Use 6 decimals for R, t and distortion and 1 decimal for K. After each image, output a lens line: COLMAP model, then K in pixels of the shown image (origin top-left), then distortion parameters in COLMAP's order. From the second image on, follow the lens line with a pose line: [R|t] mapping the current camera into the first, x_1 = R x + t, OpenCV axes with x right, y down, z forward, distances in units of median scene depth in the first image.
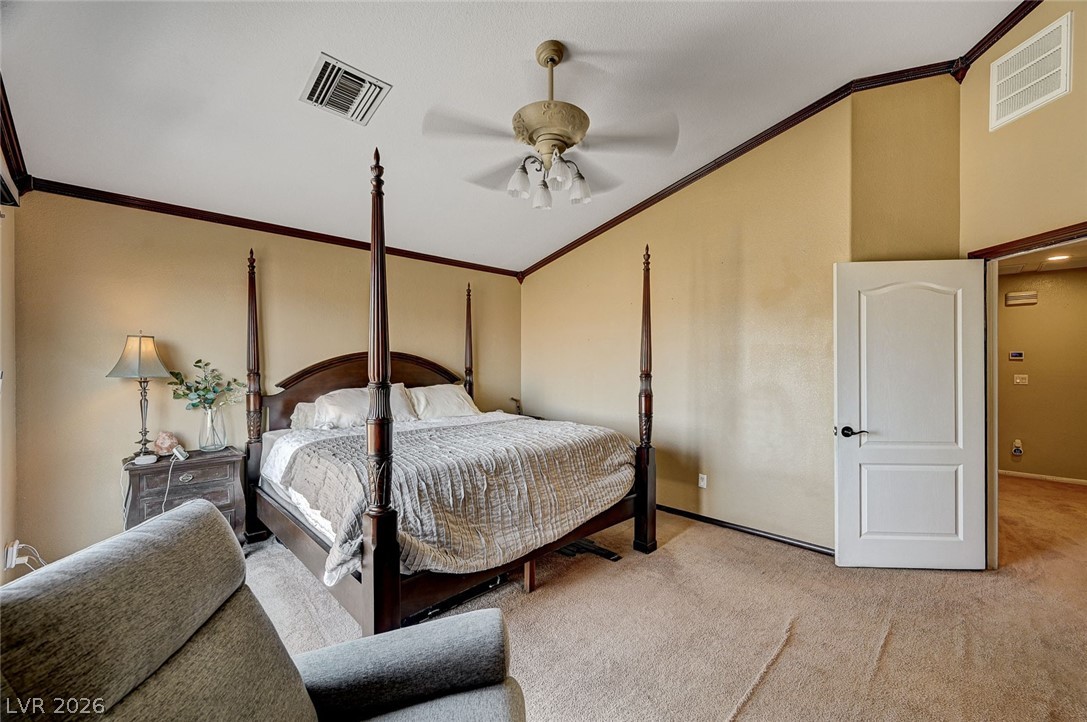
lens RADIAL K [[435.7, 0, 561.9], [0, 435.7, 363.1], [0, 0, 1]] dist [-0.000223, 0.000084]
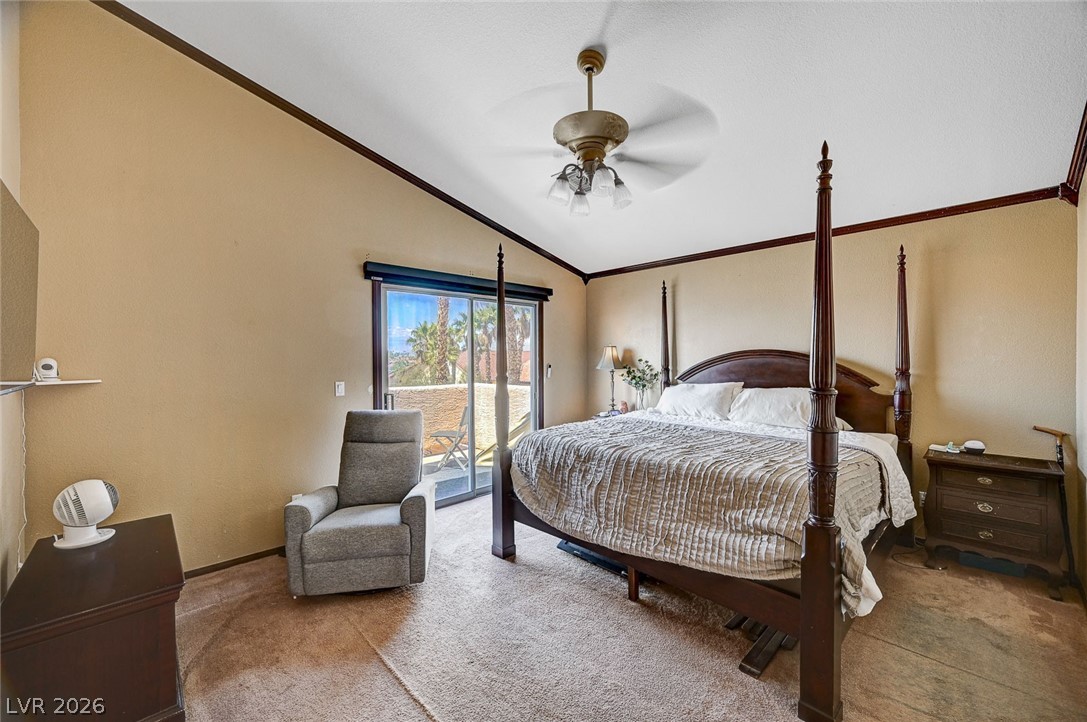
lens RADIAL K [[435.7, 0, 561.9], [0, 435.7, 363.1], [0, 0, 1]] dist [-0.000223, 0.000084]
pose [[-0.018870, 0.010211, -0.999770, 0.855291], [0.002778, 0.999945, 0.010160, -0.012477], [0.999818, -0.002585, -0.018898, 0.824983]]
